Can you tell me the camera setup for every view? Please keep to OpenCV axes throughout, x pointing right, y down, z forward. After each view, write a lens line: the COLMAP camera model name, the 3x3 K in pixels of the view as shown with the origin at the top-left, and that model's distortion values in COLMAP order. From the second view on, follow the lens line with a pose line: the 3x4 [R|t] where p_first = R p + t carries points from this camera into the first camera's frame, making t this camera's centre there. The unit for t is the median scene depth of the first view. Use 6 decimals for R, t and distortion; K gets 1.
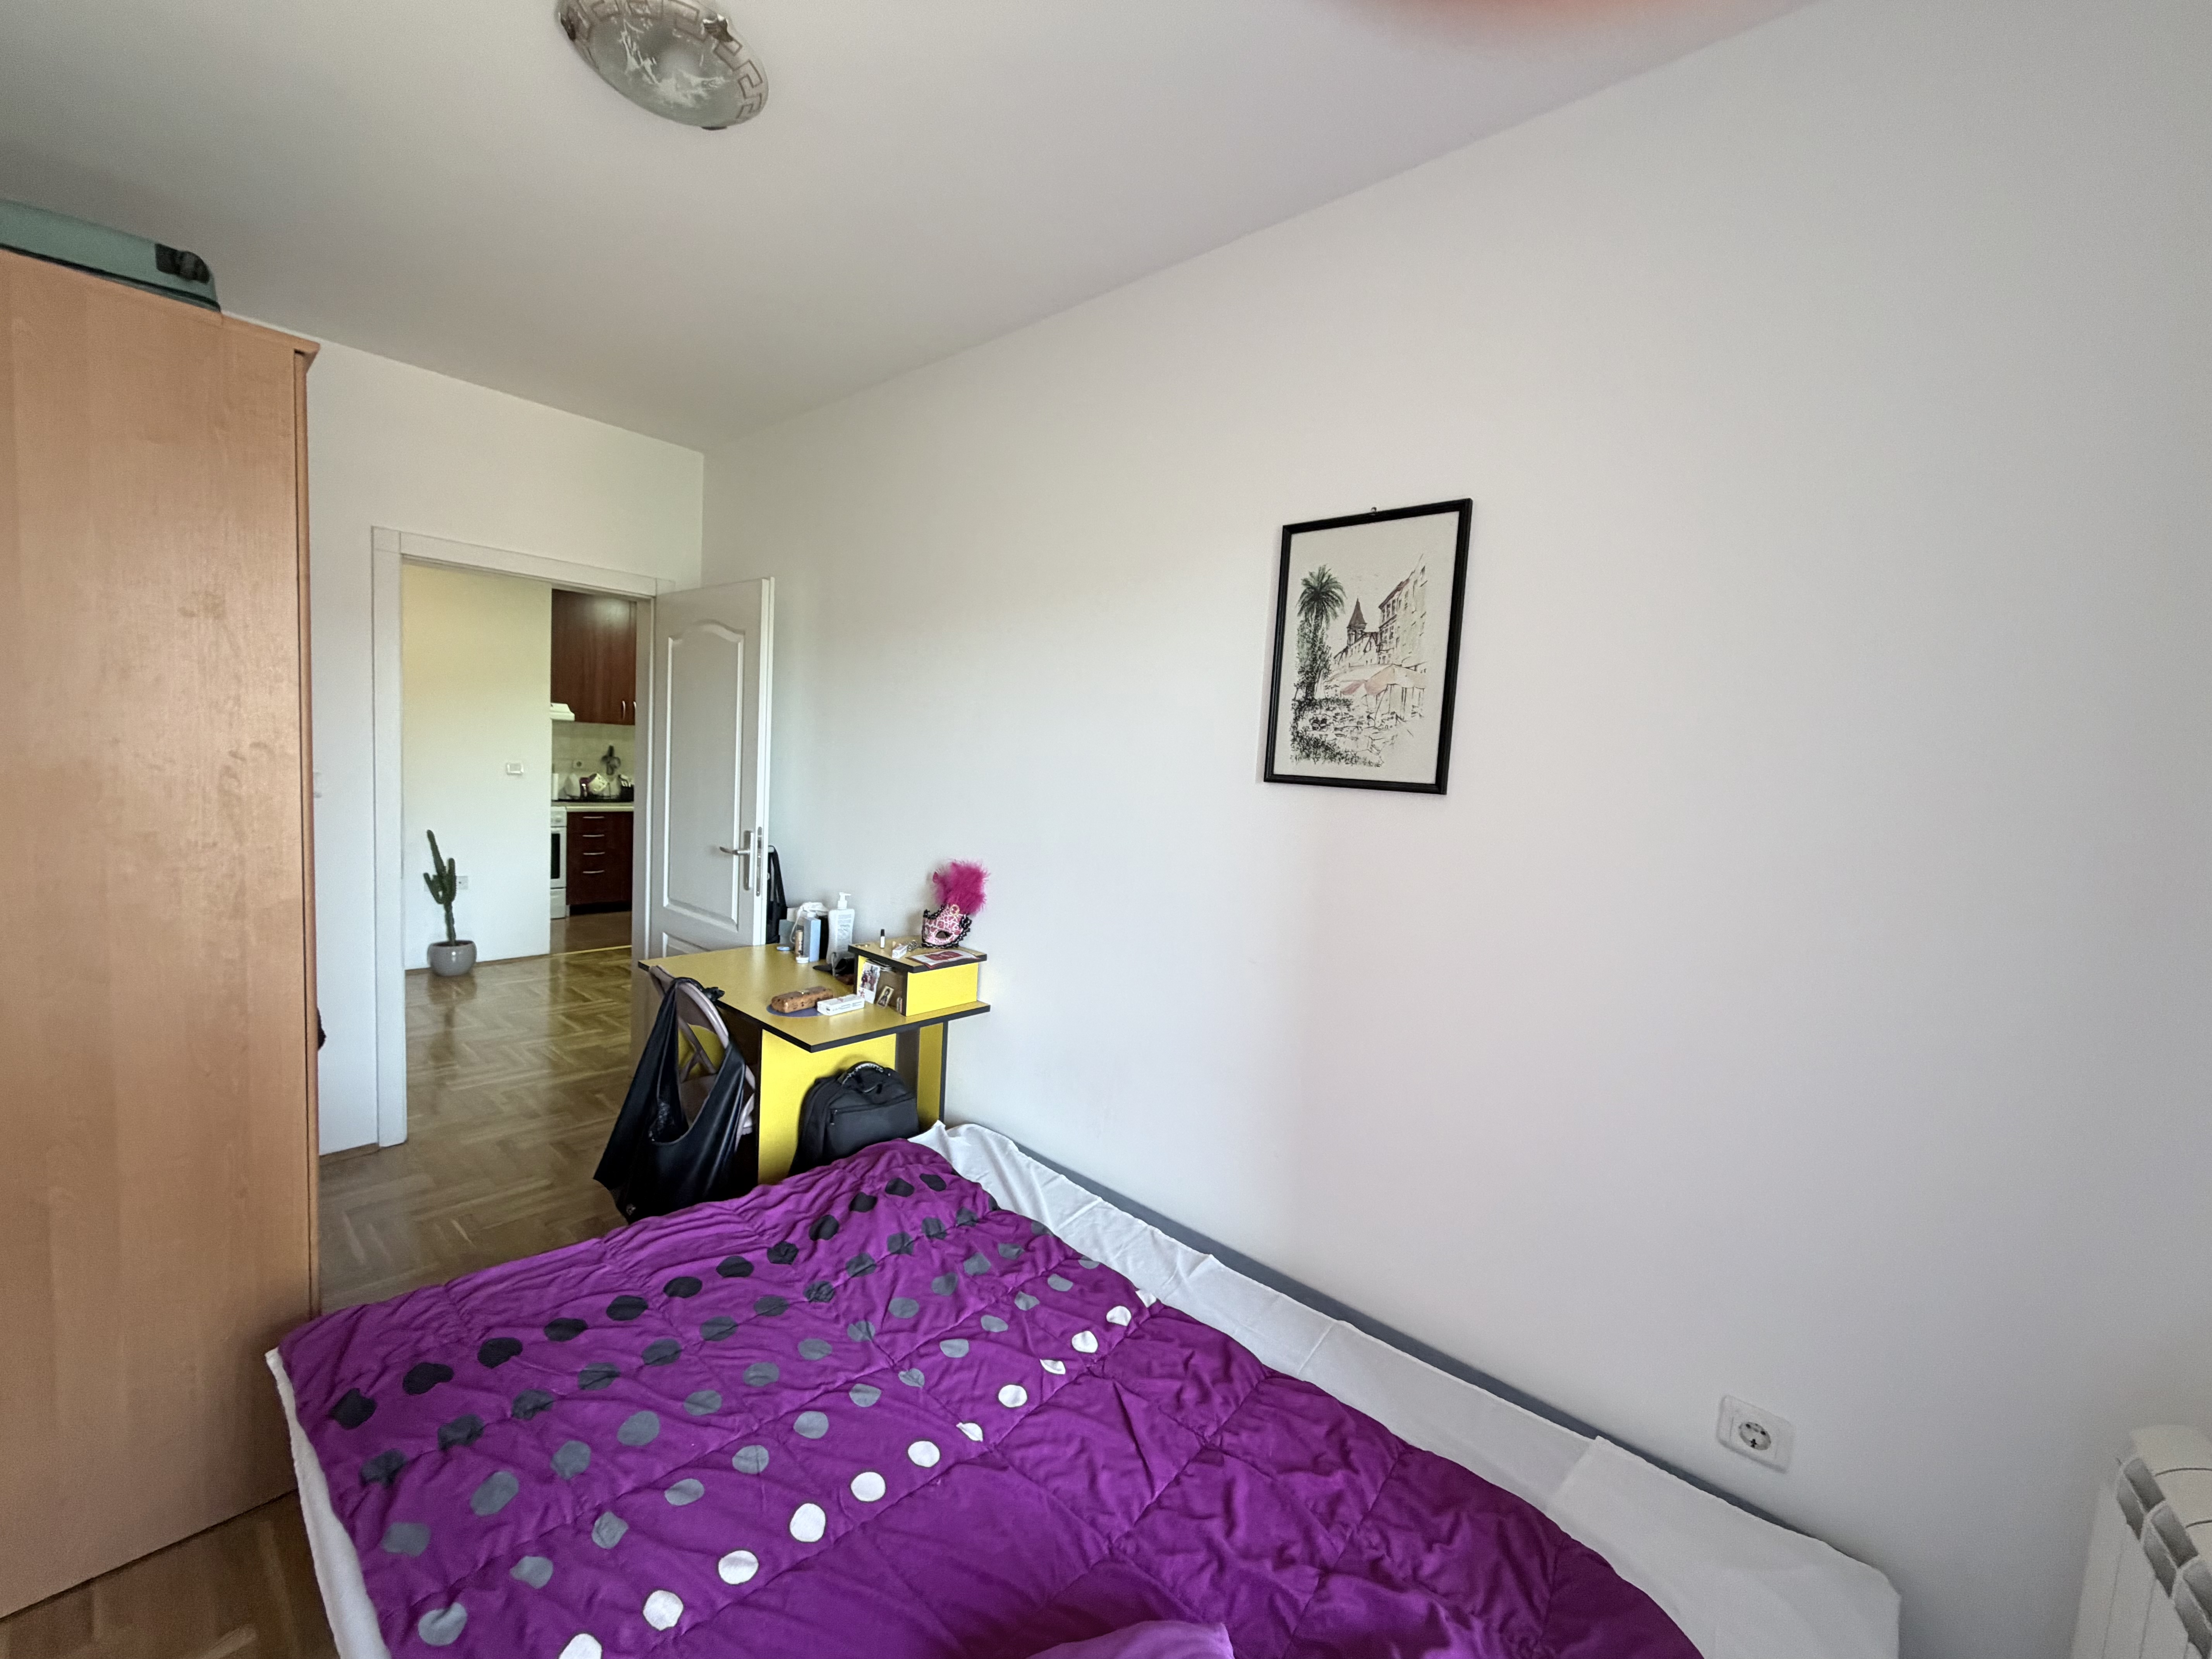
lens RADIAL K [[887.2, 0, 1095.2], [0, 887.2, 827.8], [0, 0, 1]] dist [0.002147, 0.000276]
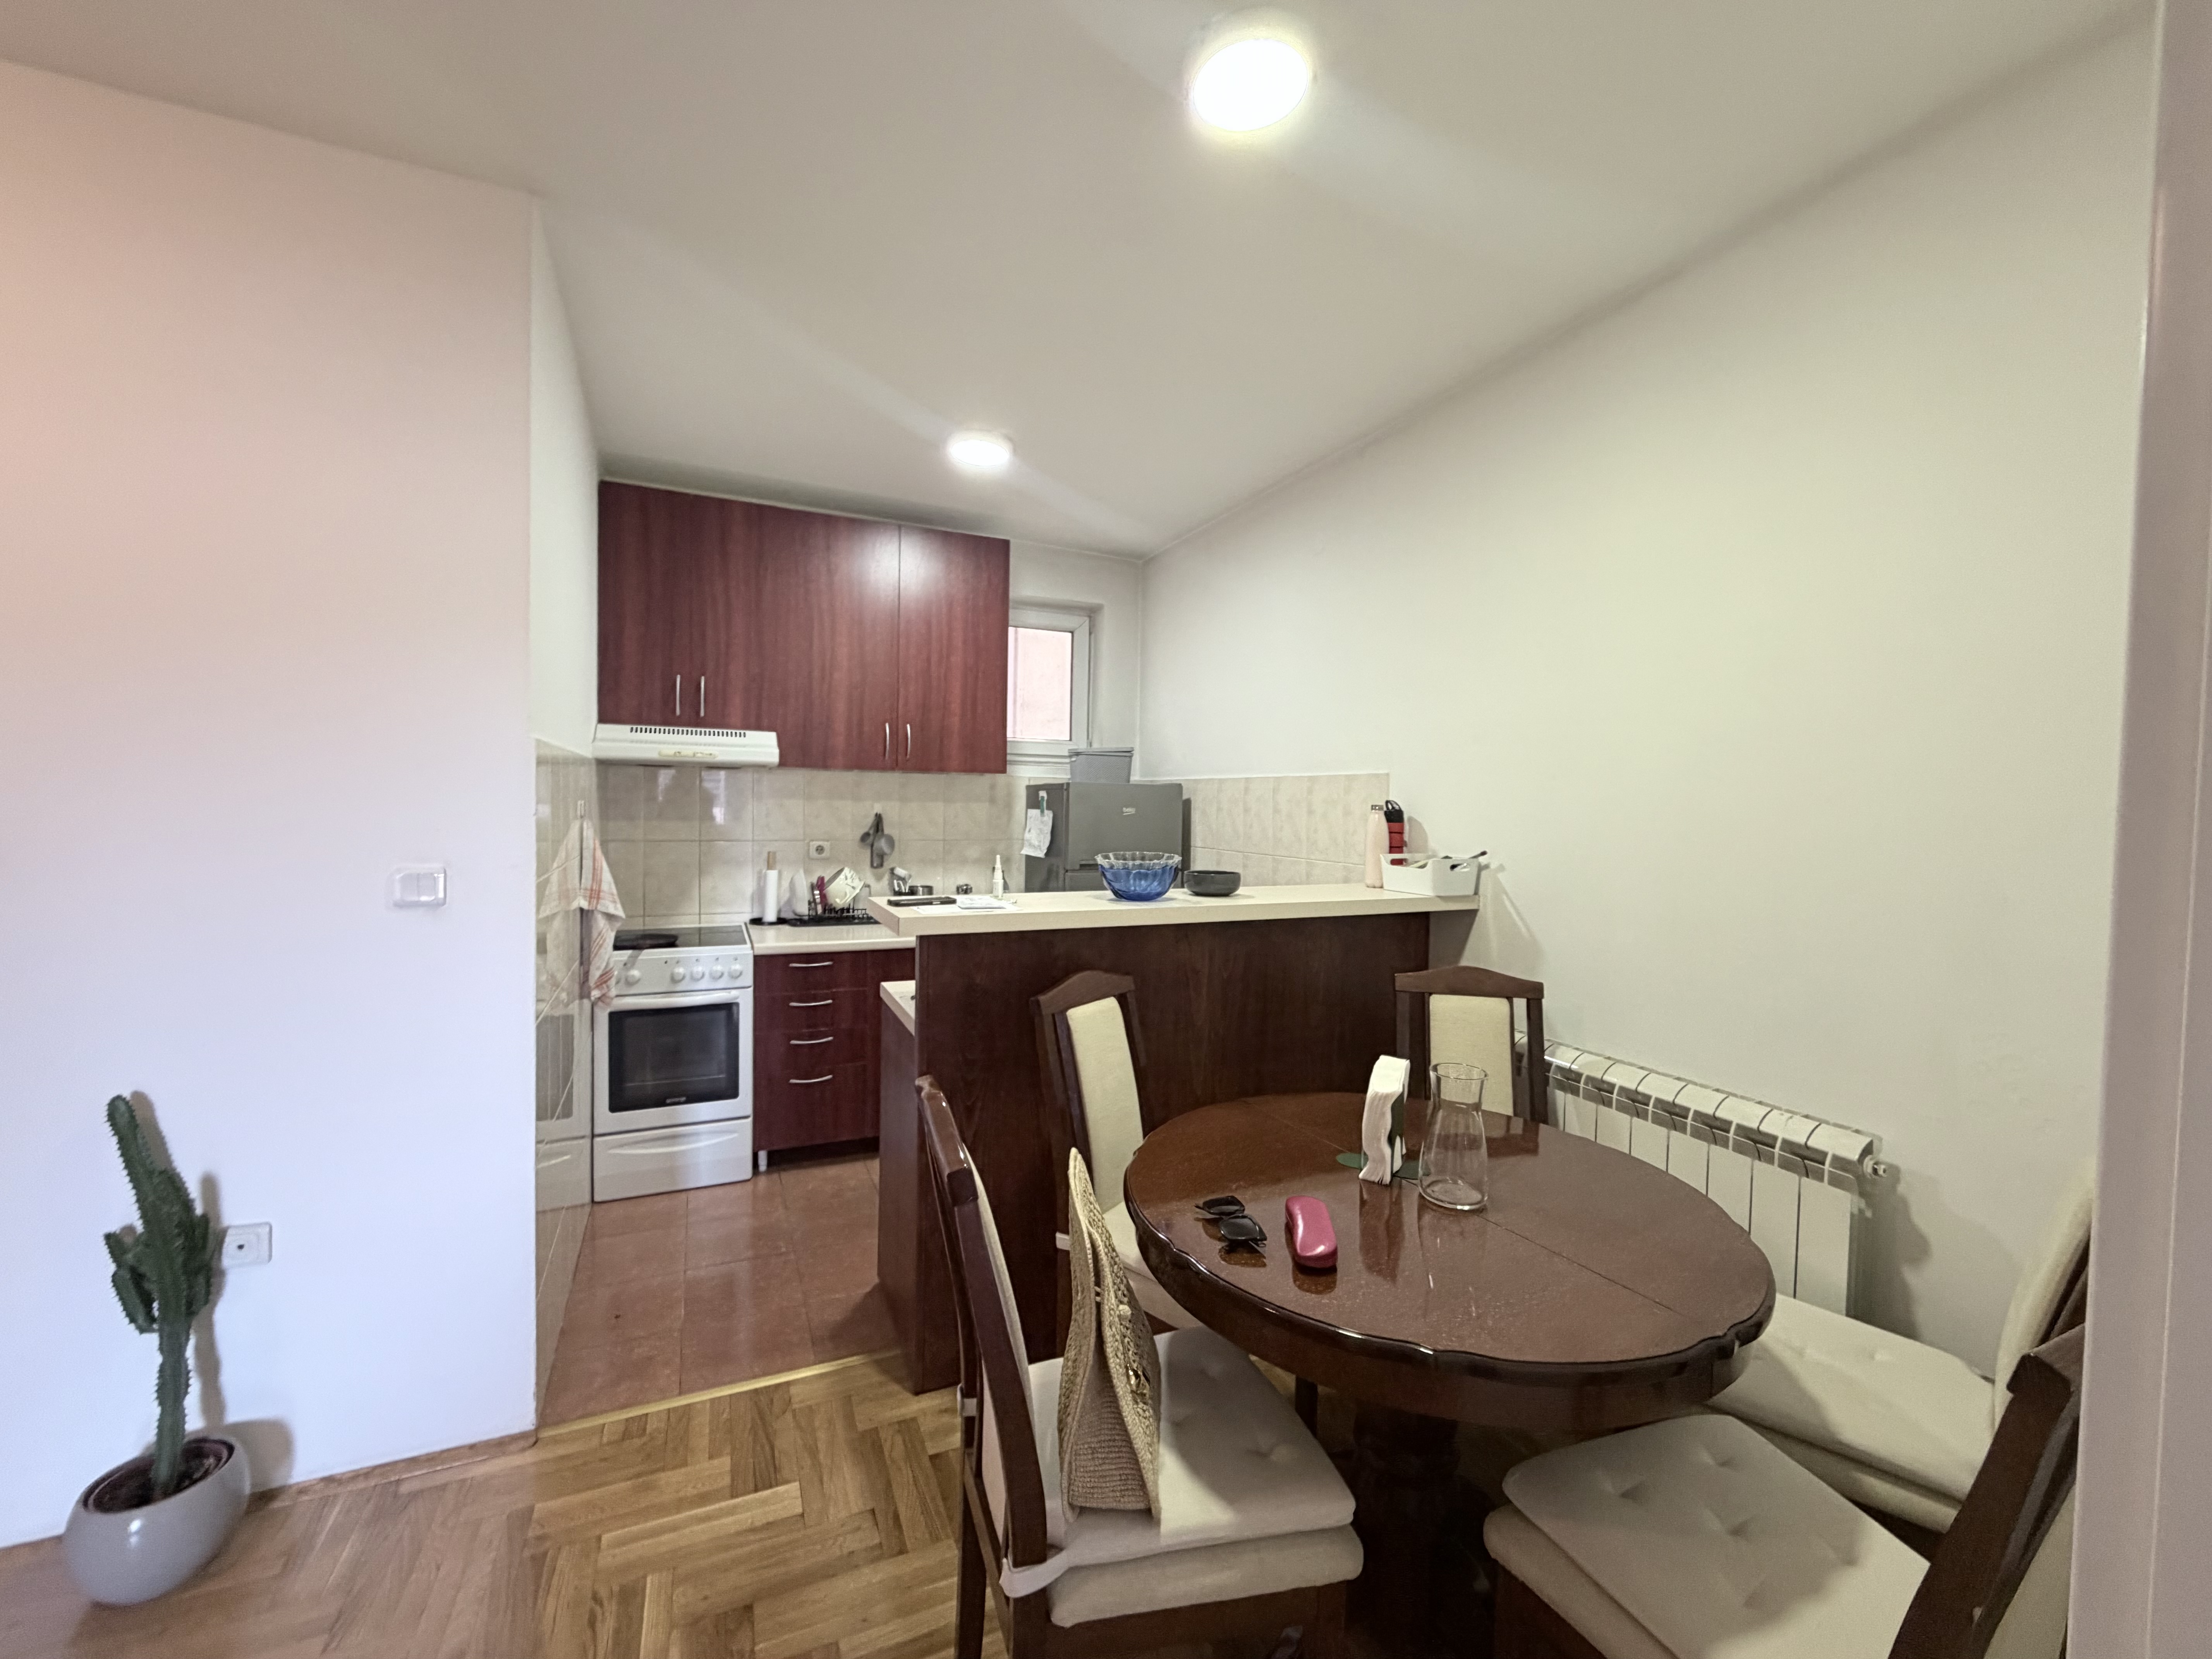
lens RADIAL K [[887.2, 0, 1111.0], [0, 887.2, 828.3], [0, 0, 1]] dist [0.002147, 0.000276]
pose [[0.907773, -0.023077, -0.418826, -0.211528], [-0.004181, 0.997938, -0.064049, -0.053235], [0.419441, 0.059893, 0.905805, 0.612942]]
